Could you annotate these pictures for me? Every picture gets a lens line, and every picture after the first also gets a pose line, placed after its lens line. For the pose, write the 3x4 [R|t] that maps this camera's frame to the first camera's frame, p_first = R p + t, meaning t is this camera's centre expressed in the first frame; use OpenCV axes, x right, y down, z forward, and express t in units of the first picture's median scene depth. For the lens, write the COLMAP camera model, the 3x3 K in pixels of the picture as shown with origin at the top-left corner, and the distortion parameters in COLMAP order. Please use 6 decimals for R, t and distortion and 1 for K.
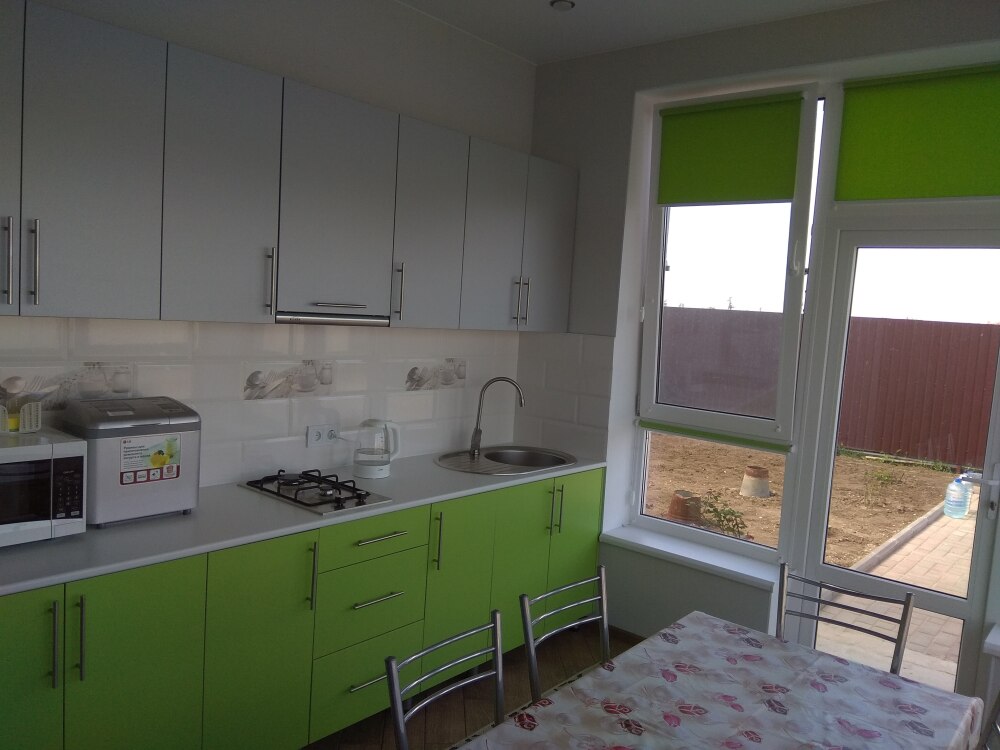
lens RADIAL K [[774.2, 0, 500.0], [0, 774.2, 375.0], [0, 0, 1]] dist [0.002306, -0.008372]
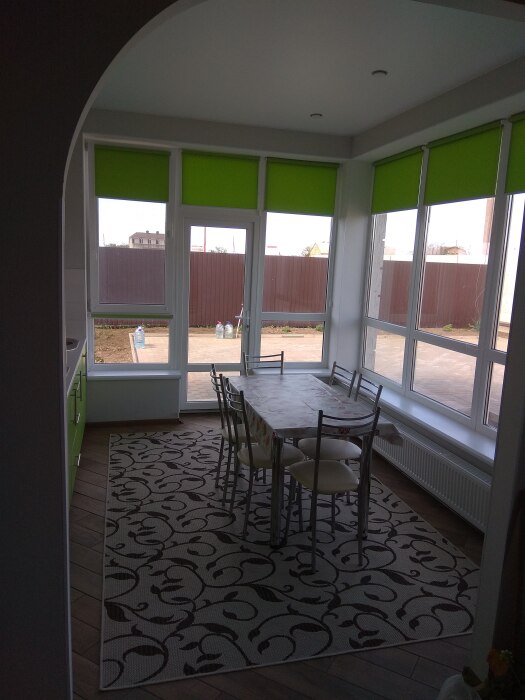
lens RADIAL K [[541.9, 0, 262.5], [0, 541.9, 350.0], [0, 0, 1]] dist [0.002306, -0.008372]
pose [[0.575923, -0.176924, 0.798129, -0.700881], [0.067703, 0.983269, 0.169111, -0.053512], [-0.814695, -0.043359, 0.578266, -0.103229]]
